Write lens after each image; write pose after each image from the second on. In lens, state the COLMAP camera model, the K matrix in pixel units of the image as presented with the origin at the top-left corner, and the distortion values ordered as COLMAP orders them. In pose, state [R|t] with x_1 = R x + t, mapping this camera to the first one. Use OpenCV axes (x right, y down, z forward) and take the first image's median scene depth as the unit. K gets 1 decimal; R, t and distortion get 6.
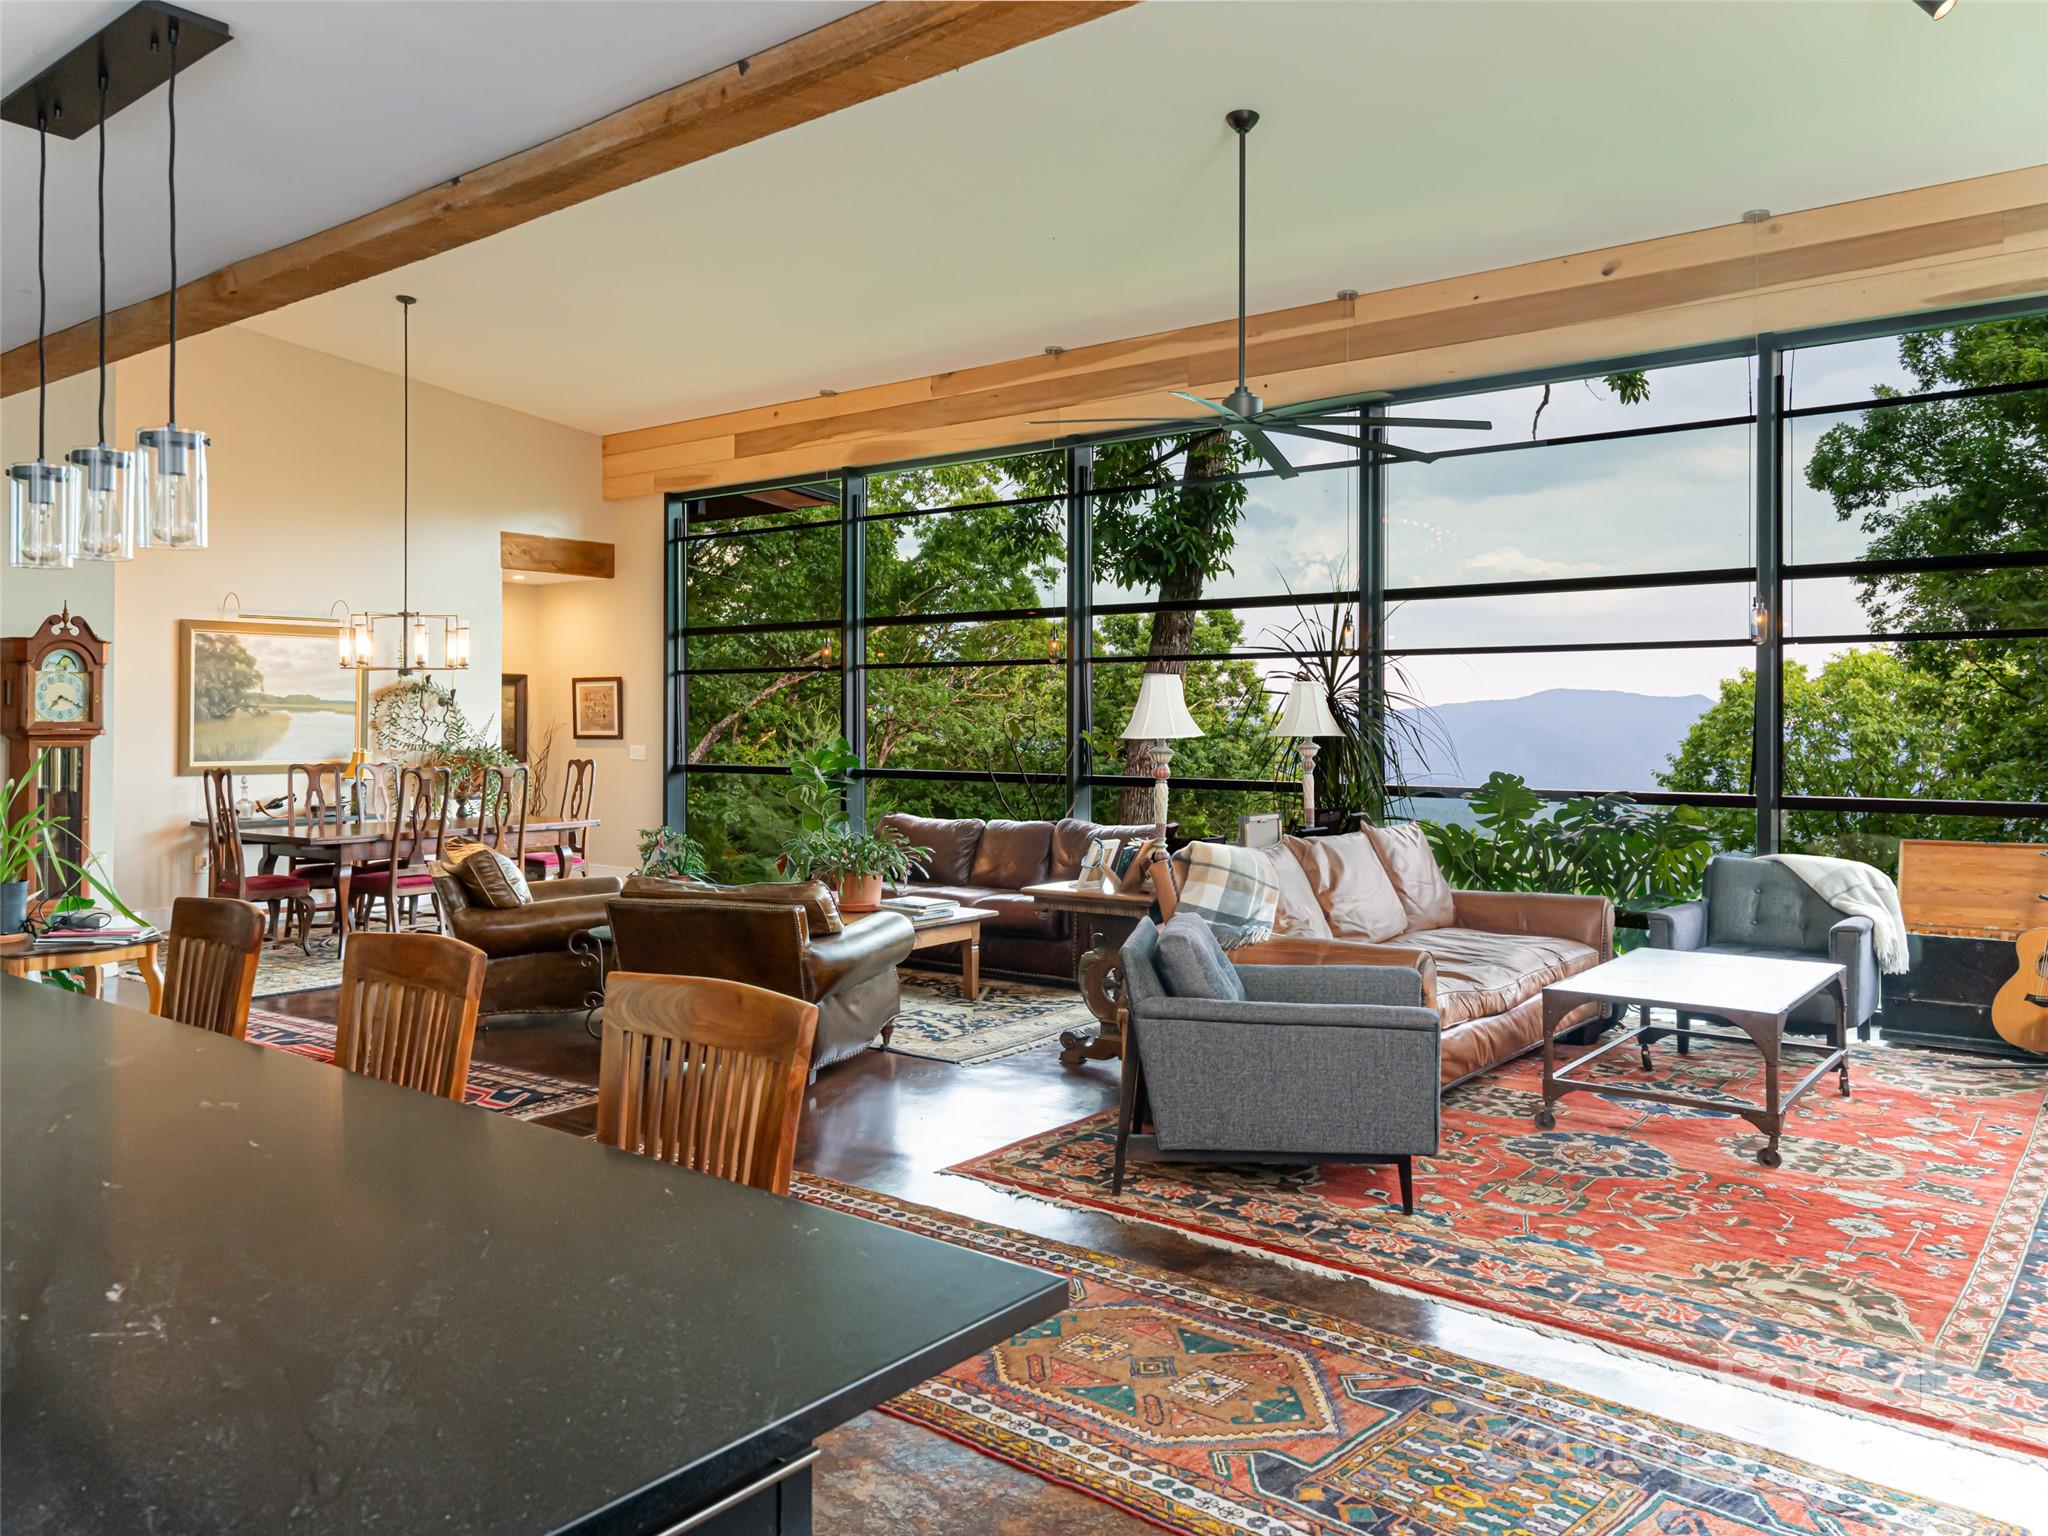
lens RADIAL K [[1527.5, 0, 967.1], [0, 1527.5, 694.2], [0, 0, 1]] dist [0.011361, 0.001466]
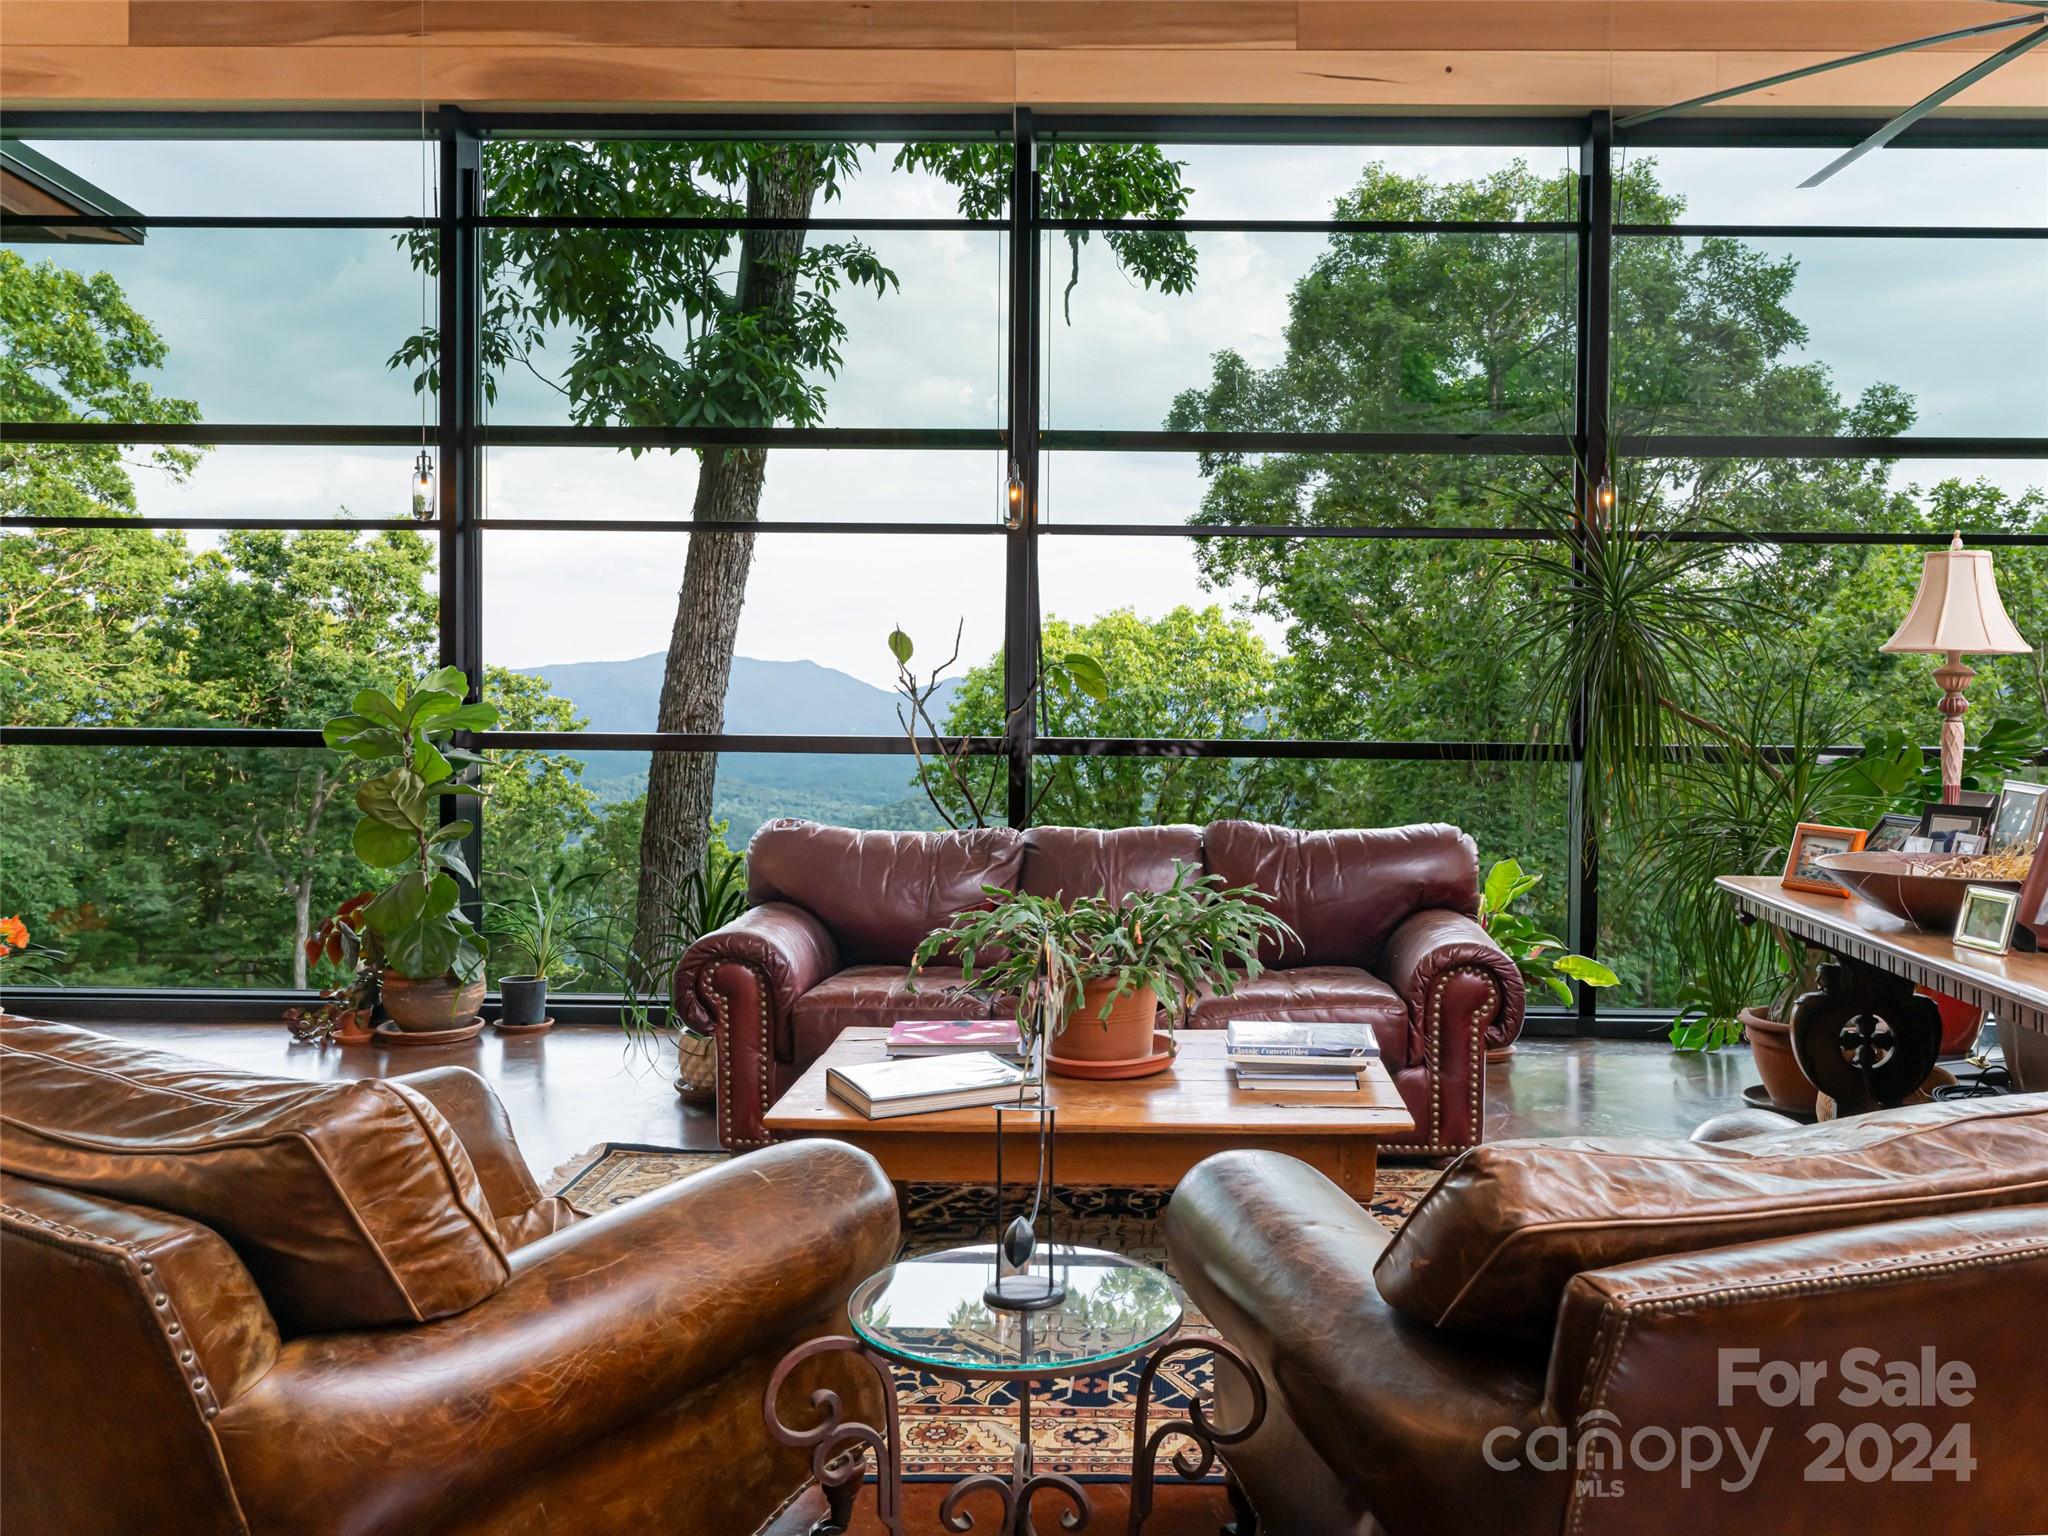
lens RADIAL K [[1616.3, 0, 1160.0], [0, 1616.3, 706.5], [0, 0, 1]] dist [0.074387, -0.004834]
pose [[0.790770, -0.000007, 0.612114, -0.419044], [-0.018731, 0.999531, 0.024209, 0.044838], [-0.611827, -0.030609, 0.790399, 0.841524]]
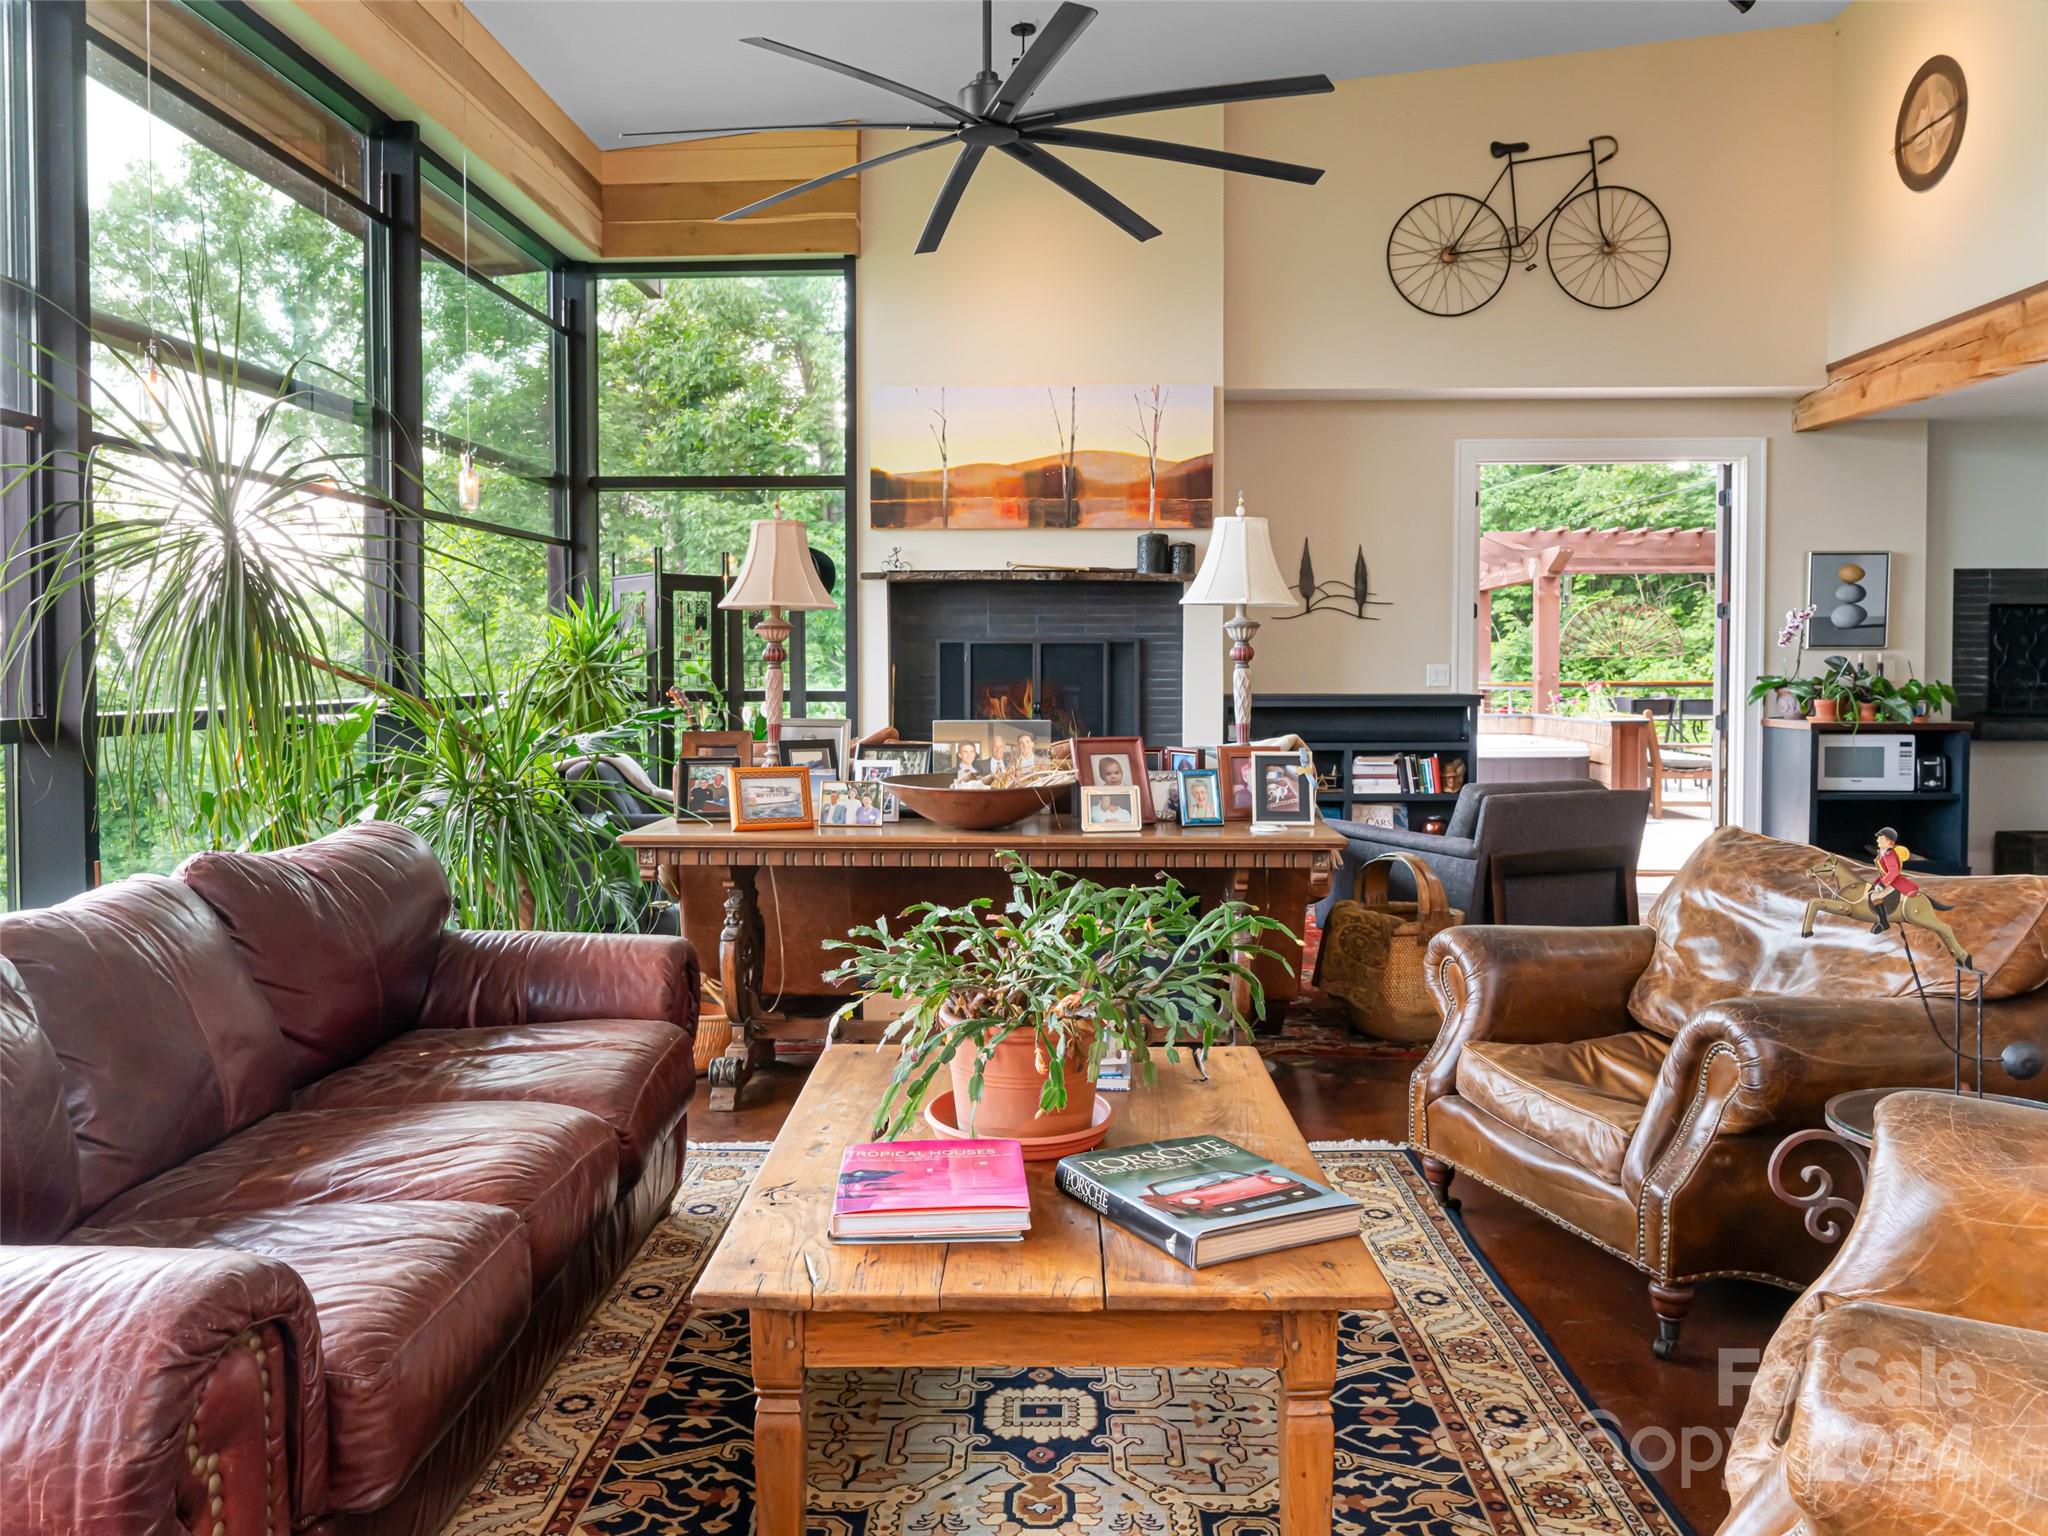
lens RADIAL K [[1559.4, 0, 1011.2], [0, 1559.4, 711.9], [0, 0, 1]] dist [0.000560, 0.000593]
pose [[-0.595469, -0.023928, 0.803022, -0.410183], [-0.011623, 0.999708, 0.021170, 0.064318], [-0.803294, 0.003273, -0.595573, 1.525047]]
